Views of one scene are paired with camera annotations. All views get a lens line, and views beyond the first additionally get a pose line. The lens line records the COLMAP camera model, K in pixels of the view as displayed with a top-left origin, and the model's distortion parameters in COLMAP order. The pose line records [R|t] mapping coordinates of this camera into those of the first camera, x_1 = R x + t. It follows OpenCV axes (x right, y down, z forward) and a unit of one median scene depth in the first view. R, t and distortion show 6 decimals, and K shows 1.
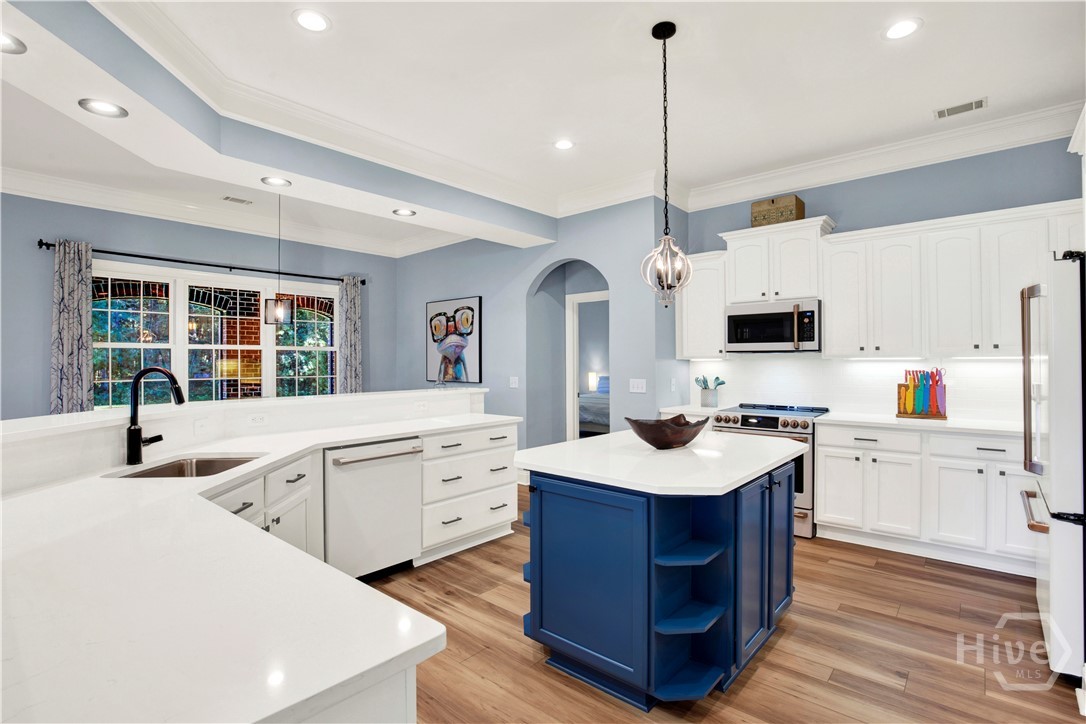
lens RADIAL K [[509.6, 0, 543.0], [0, 509.6, 362.0], [0, 0, 1]] dist [-0.044087, 0.009125]
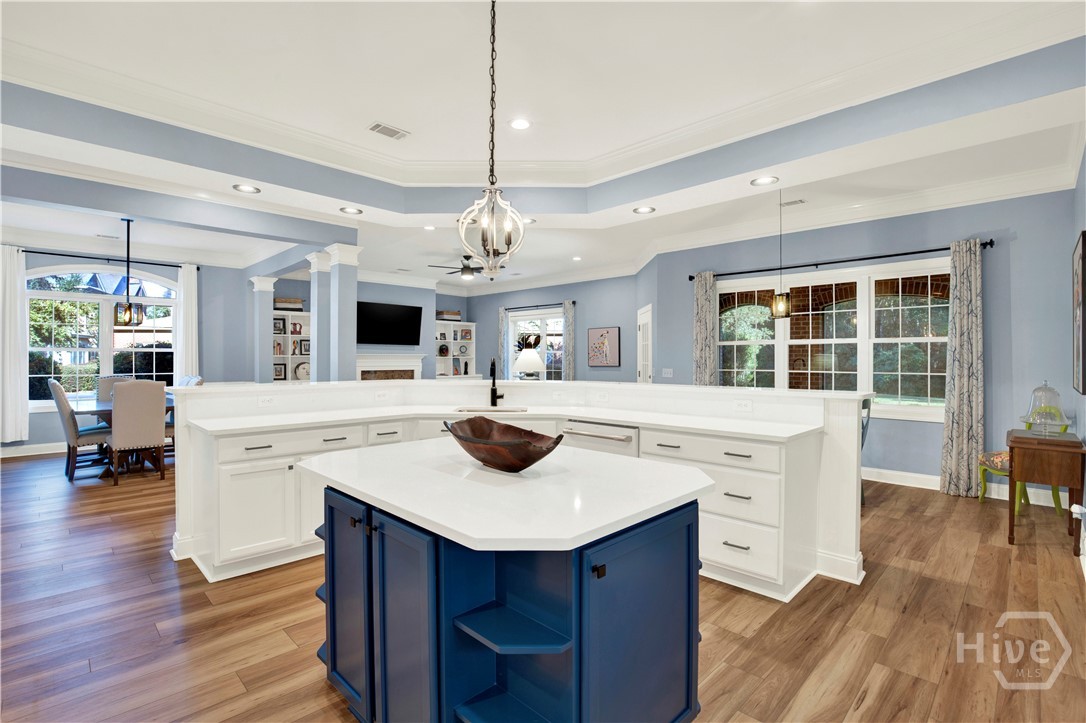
lens RADIAL K [[499.0, 0, 543.0], [0, 499.0, 361.5], [0, 0, 1]] dist [-0.029975, 0.000139]
pose [[-0.042767, 0.011505, -0.999019, 0.467568], [-0.001268, 0.999932, 0.011570, 0.001322], [0.999084, 0.001762, -0.042750, 0.522073]]
